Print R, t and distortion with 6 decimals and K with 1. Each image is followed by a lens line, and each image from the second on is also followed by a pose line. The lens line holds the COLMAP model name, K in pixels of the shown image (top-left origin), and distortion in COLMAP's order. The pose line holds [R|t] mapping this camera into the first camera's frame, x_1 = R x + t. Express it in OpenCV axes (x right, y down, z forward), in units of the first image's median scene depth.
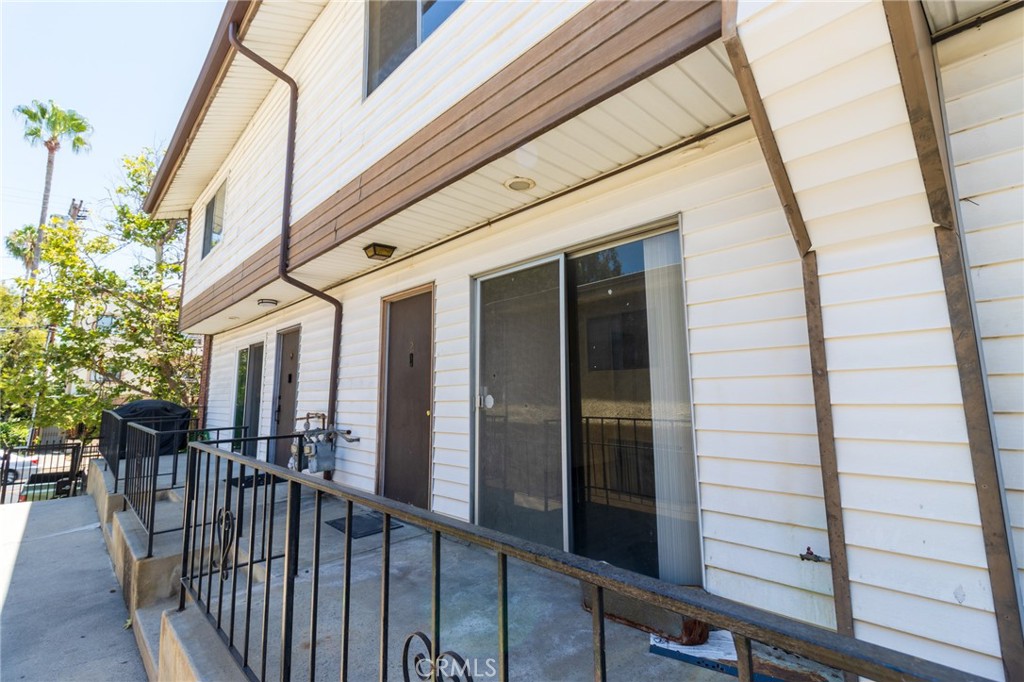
lens RADIAL K [[481.7, 0, 508.6], [0, 481.7, 323.7], [0, 0, 1]] dist [-0.001423, -0.011630]
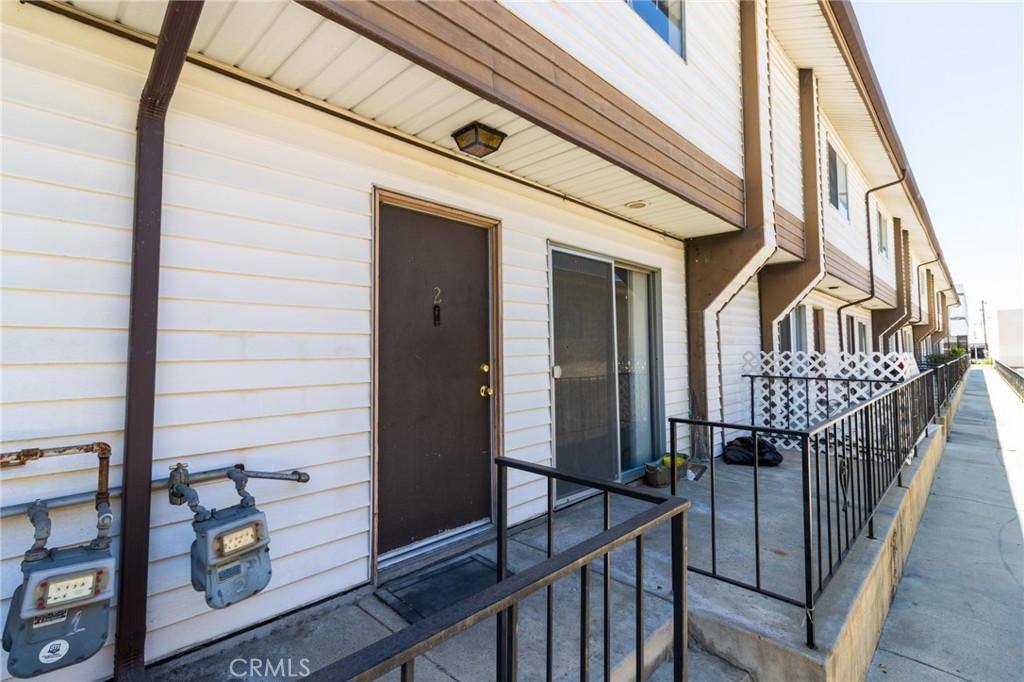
lens RADIAL K [[481.7, 0, 508.6], [0, 481.7, 323.7], [0, 0, 1]] dist [-0.001423, -0.011630]
pose [[-0.048073, 0.074242, 0.996081, -0.906377], [-0.133928, 0.987750, -0.080085, 0.133117], [-0.989824, -0.137253, -0.037541, 0.988926]]
